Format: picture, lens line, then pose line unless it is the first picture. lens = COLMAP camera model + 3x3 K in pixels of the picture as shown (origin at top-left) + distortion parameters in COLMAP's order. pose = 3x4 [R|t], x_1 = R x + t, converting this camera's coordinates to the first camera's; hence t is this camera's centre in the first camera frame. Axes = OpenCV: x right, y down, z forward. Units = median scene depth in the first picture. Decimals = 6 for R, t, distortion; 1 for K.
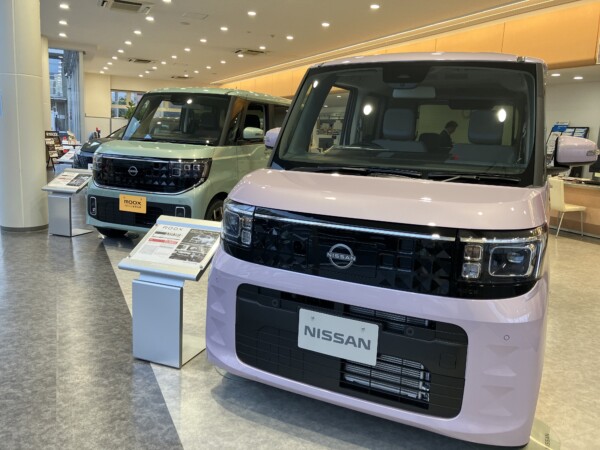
lens RADIAL K [[492.2, 0, 298.3], [0, 492.2, 215.5], [0, 0, 1]] dist [0.001353, -0.009561]
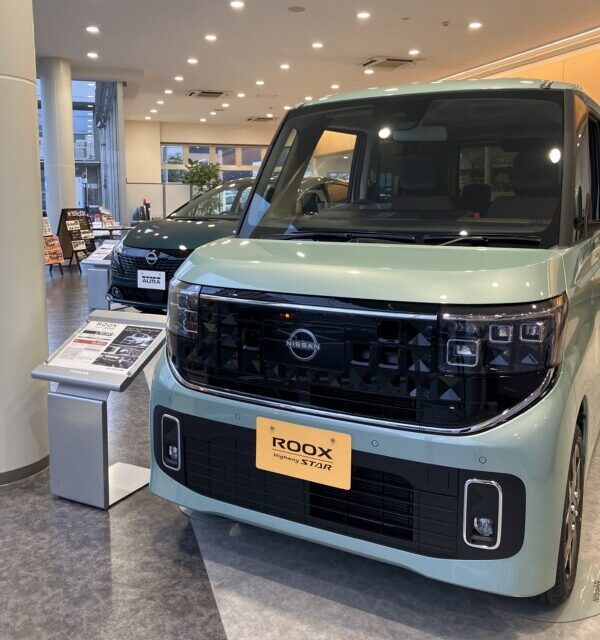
lens RADIAL K [[658.2, 0, 300.1], [0, 658.2, 264.8], [0, 0, 1]] dist [0.004726, -0.003174]
pose [[0.989047, -0.030845, -0.144343, -0.278895], [0.022055, 0.997826, -0.062105, -0.114428], [0.145944, 0.058241, 0.987577, 0.602685]]
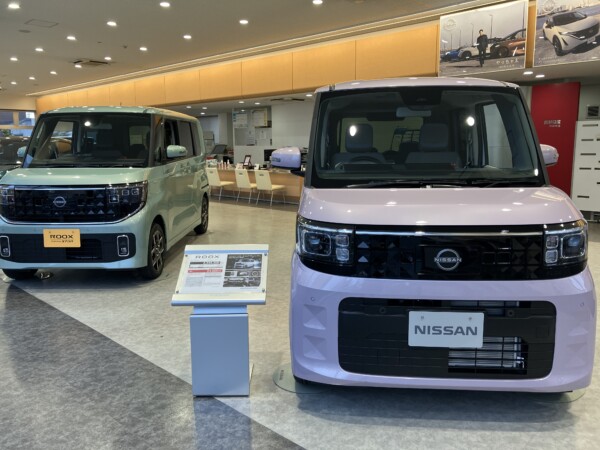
lens RADIAL K [[492.2, 0, 298.3], [0, 492.2, 215.5], [0, 0, 1]] dist [0.001353, -0.009561]
pose [[0.932830, -0.099041, 0.346438, -0.244085], [0.104034, 0.994565, 0.004204, -0.023869], [-0.344971, 0.032119, 0.938064, 0.011689]]
